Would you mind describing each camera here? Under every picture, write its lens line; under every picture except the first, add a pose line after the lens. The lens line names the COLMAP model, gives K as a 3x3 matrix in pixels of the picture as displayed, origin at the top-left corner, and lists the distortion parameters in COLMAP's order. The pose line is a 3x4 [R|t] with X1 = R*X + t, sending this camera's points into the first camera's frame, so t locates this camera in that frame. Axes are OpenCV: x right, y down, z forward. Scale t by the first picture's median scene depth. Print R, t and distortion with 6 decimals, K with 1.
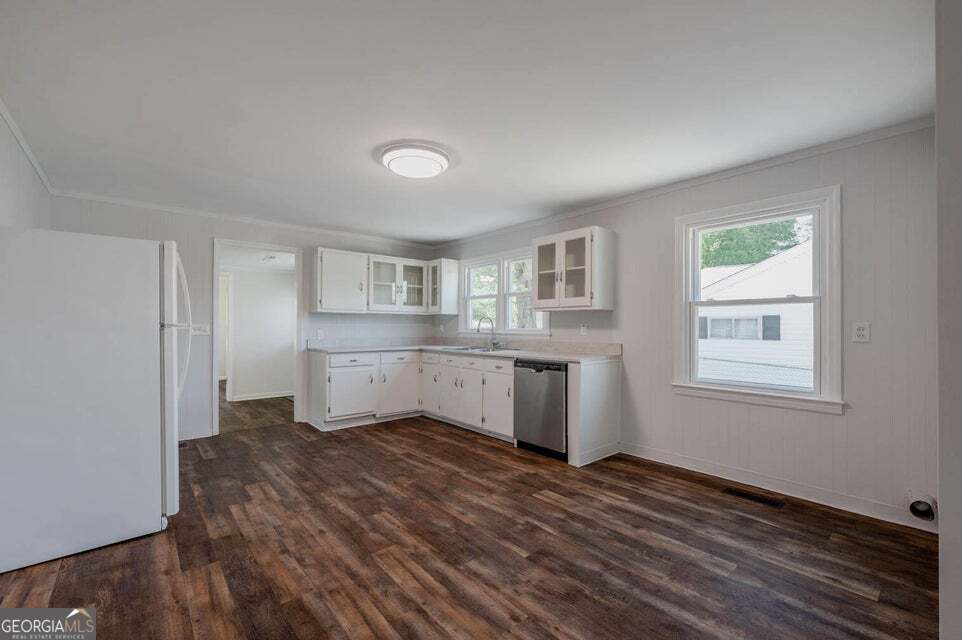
lens RADIAL K [[385.8, 0, 480.2], [0, 385.8, 318.9], [0, 0, 1]] dist [-0.000363, 0.000004]
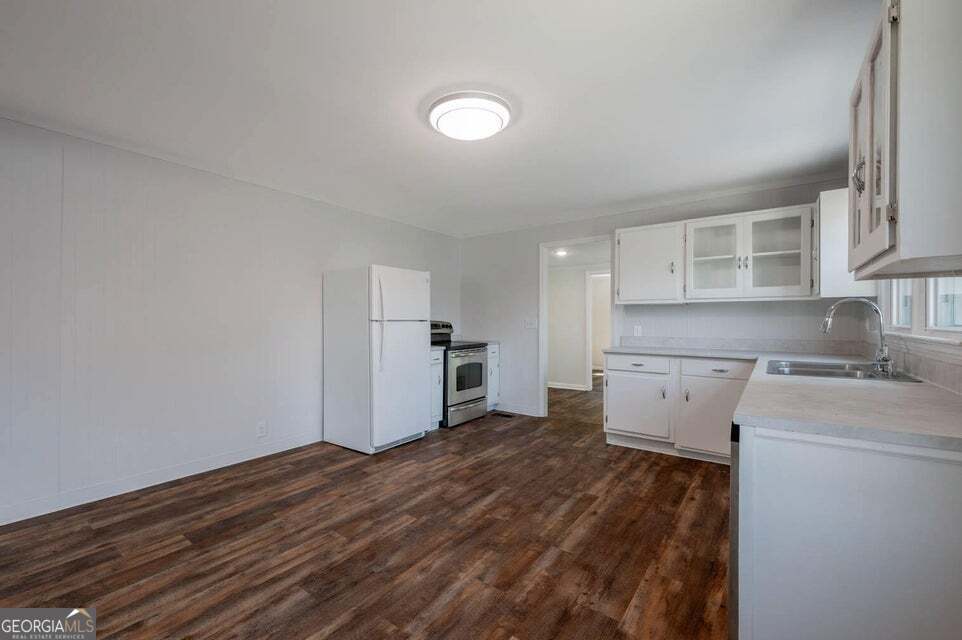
lens RADIAL K [[409.8, 0, 478.5], [0, 409.8, 319.4], [0, 0, 1]] dist [-0.000748, 0.000050]
pose [[0.229328, -0.004506, -0.973339, 0.600287], [0.018588, 0.999827, -0.000249, 0.015175], [0.973172, -0.018036, 0.229372, 0.736295]]
